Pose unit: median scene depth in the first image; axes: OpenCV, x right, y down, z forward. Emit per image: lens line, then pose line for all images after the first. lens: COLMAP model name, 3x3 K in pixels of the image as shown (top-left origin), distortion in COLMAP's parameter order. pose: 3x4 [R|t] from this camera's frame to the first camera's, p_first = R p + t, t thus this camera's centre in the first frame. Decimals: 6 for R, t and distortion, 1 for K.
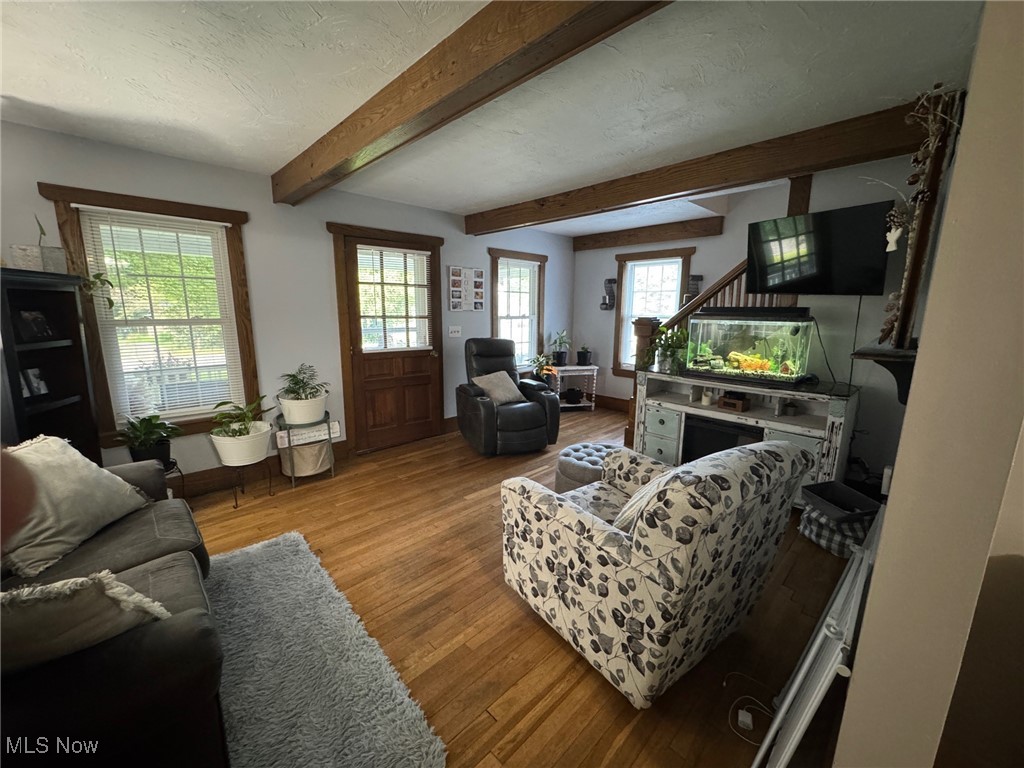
lens RADIAL K [[407.3, 0, 516.2], [0, 407.3, 388.7], [0, 0, 1]] dist [-0.001163, 0.000669]
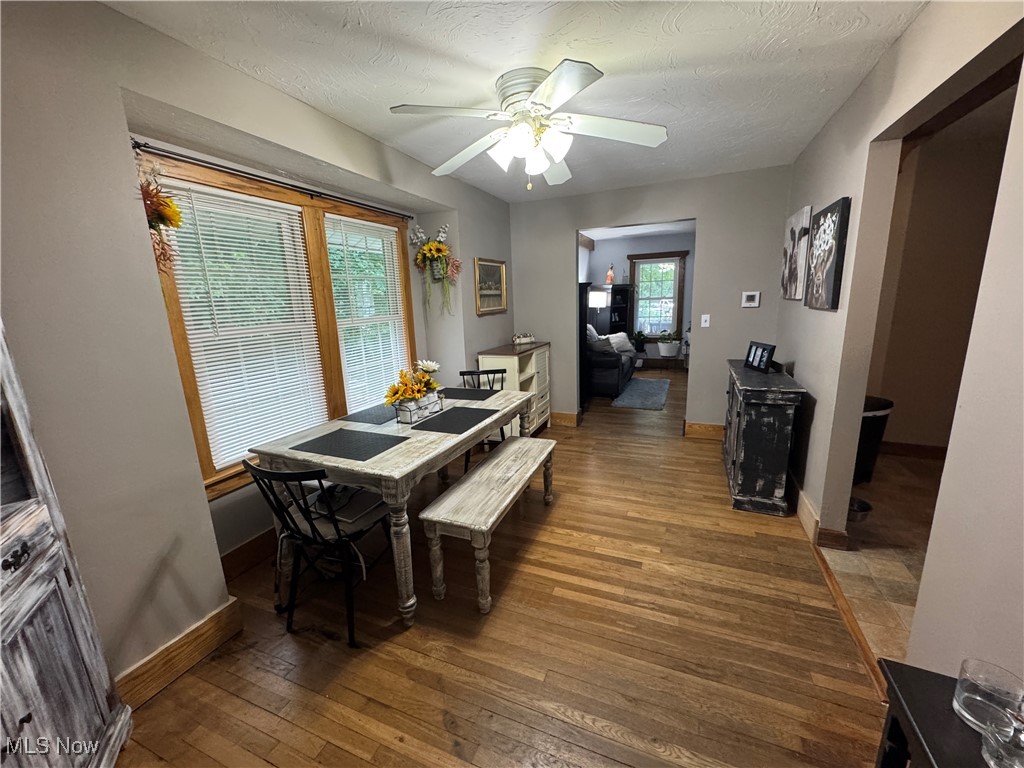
lens RADIAL K [[406.6, 0, 515.2], [0, 406.6, 387.4], [0, 0, 1]] dist [0.000405, 0.000005]
pose [[0.383053, 0.182891, -0.905440, 1.408695], [-0.141377, 0.980263, 0.138194, 0.179868], [0.912843, 0.075073, 0.401349, -0.909727]]
